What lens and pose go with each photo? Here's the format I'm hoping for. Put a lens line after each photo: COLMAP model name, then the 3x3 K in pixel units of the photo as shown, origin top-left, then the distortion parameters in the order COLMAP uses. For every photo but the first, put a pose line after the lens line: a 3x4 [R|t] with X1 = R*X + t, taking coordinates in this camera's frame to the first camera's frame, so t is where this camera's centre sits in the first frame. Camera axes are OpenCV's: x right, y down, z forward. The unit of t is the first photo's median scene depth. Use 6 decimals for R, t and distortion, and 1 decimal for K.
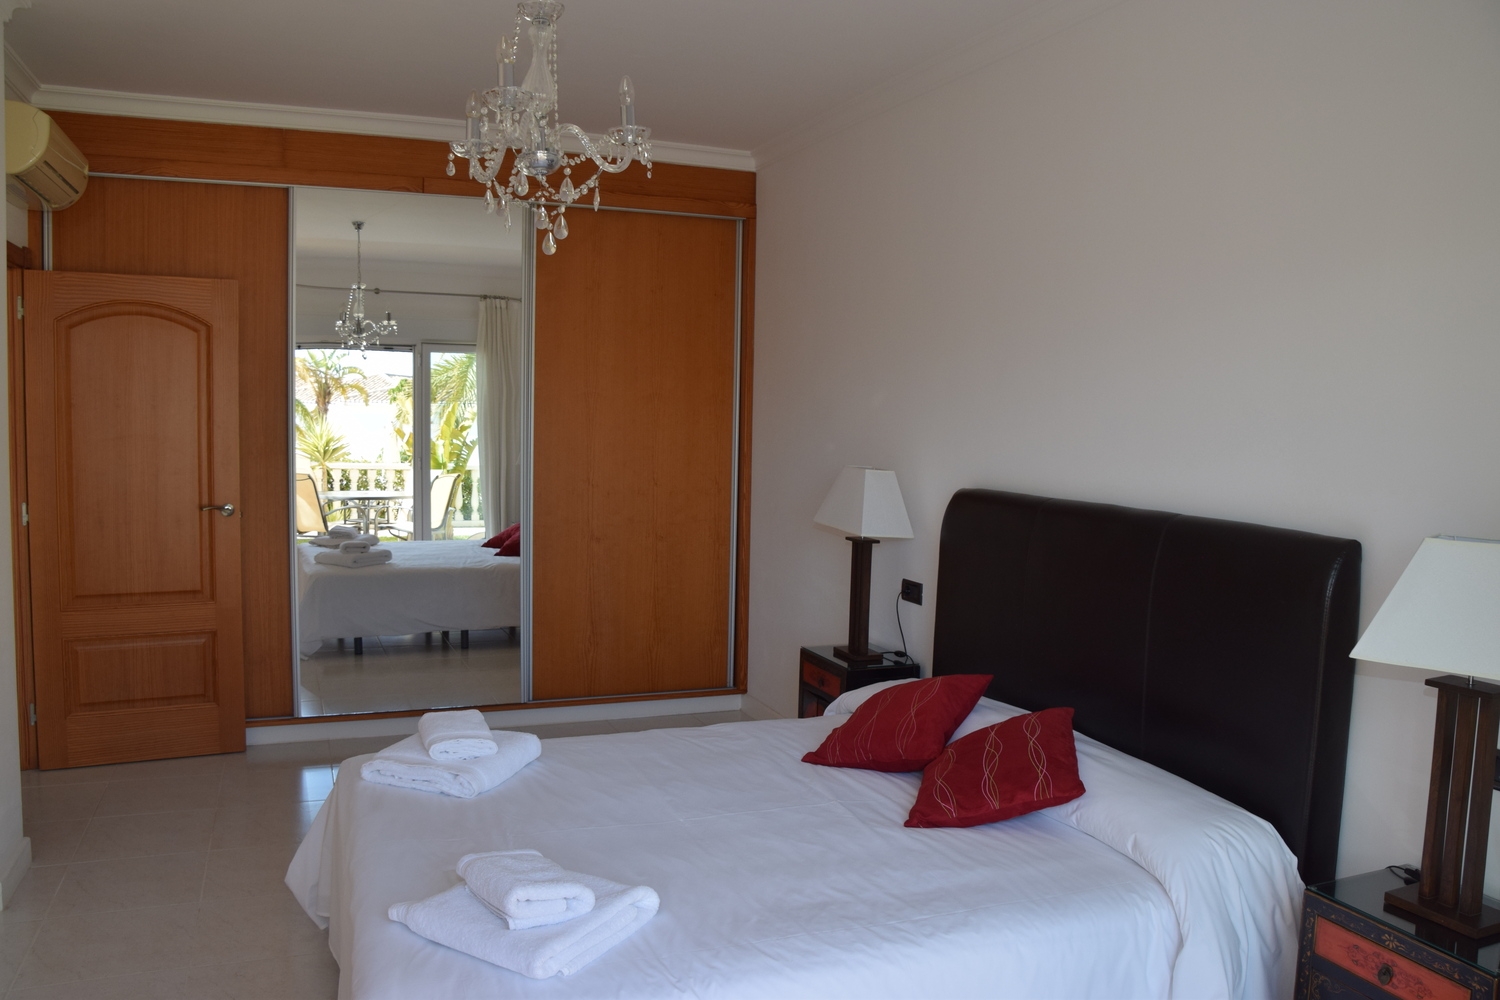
lens RADIAL K [[1171.8, 0, 745.0], [0, 1171.8, 498.2], [0, 0, 1]] dist [-0.157495, 0.112880]
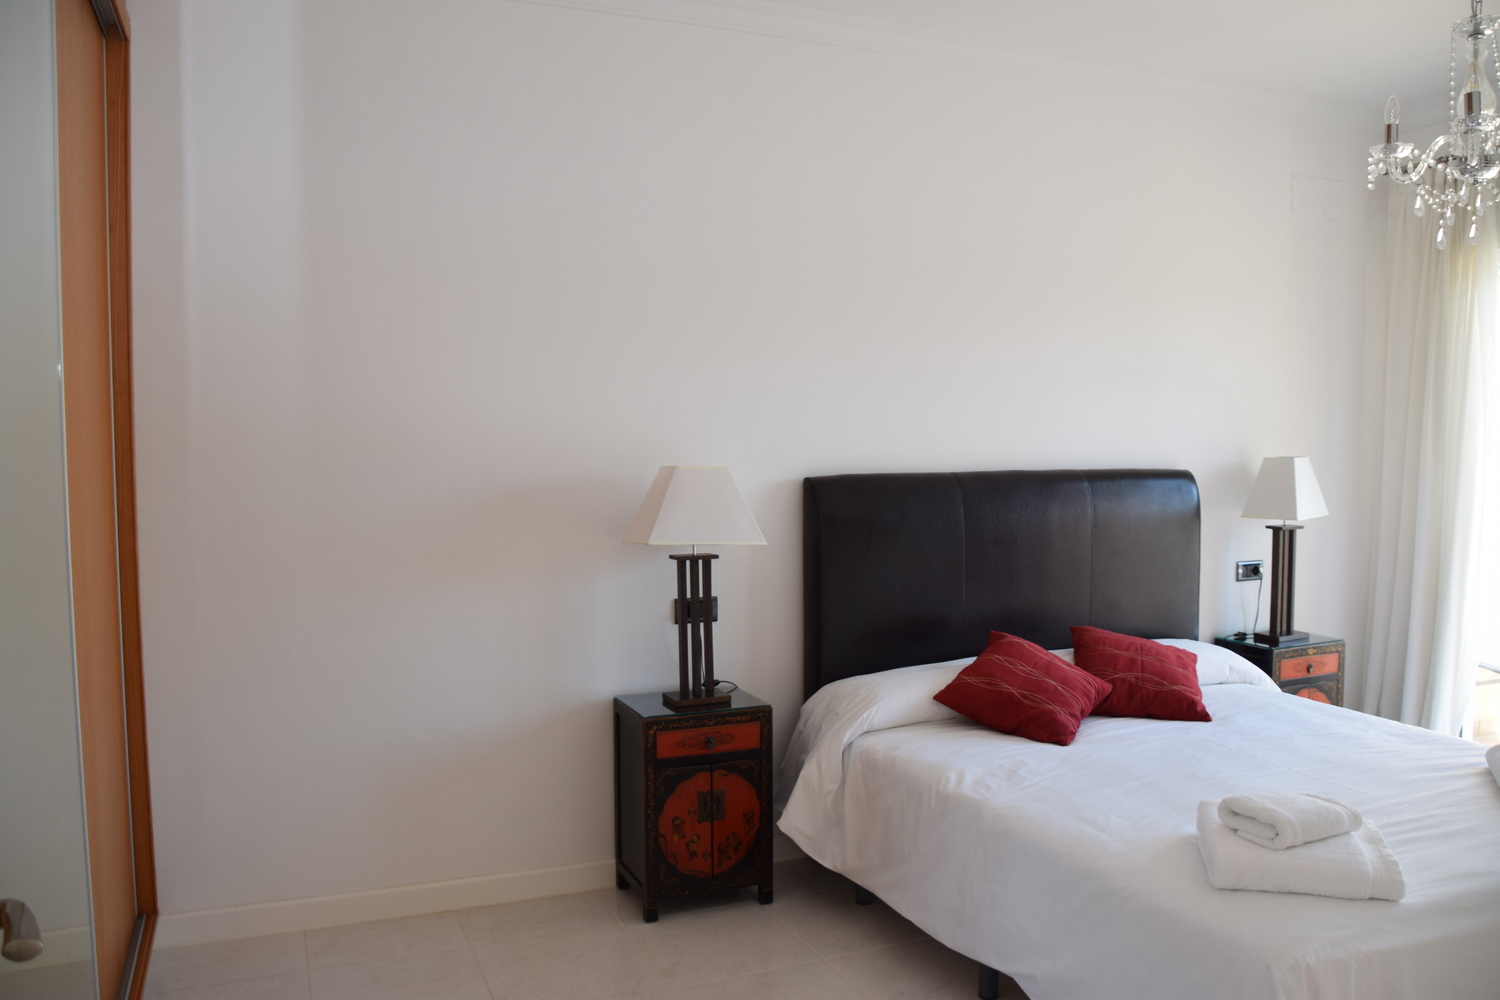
lens RADIAL K [[1171.8, 0, 745.0], [0, 1171.8, 498.2], [0, 0, 1]] dist [-0.157495, 0.112880]
pose [[-0.027181, -0.078253, 0.996563, -0.965702], [0.083078, 0.993306, 0.080263, -0.092396], [-0.996172, 0.084974, -0.020498, 1.356371]]
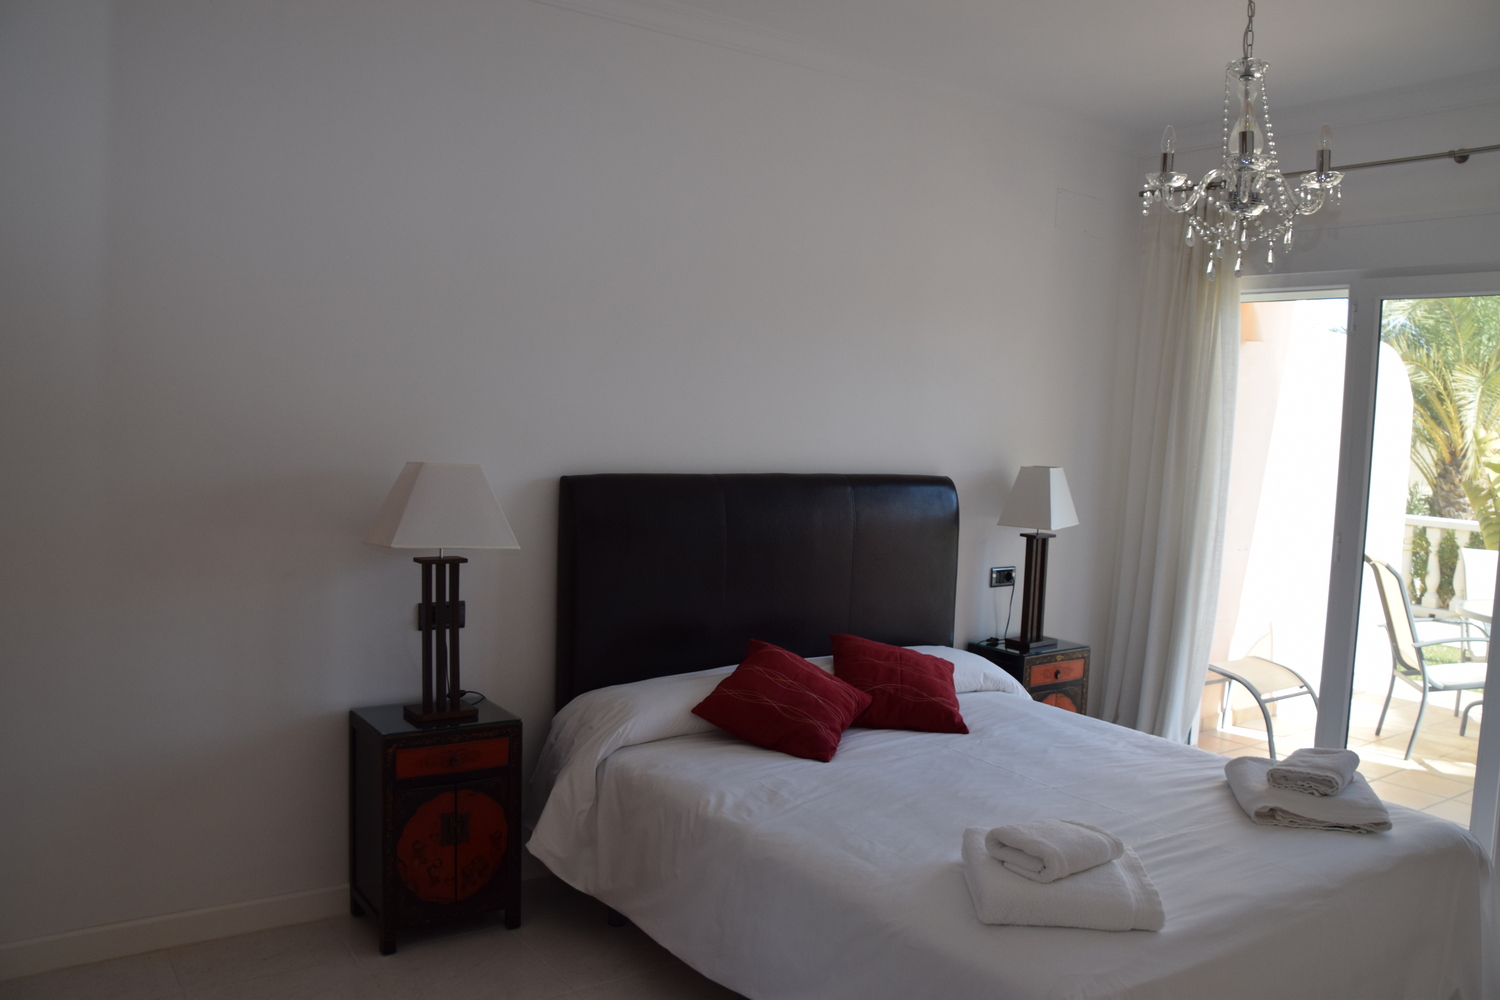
lens RADIAL K [[1171.8, 0, 745.0], [0, 1171.8, 498.2], [0, 0, 1]] dist [-0.157495, 0.112880]
pose [[-0.234088, -0.100192, 0.967039, -0.906563], [0.033985, 0.993225, 0.111131, -0.110776], [-0.971621, 0.058879, -0.229097, 1.356795]]
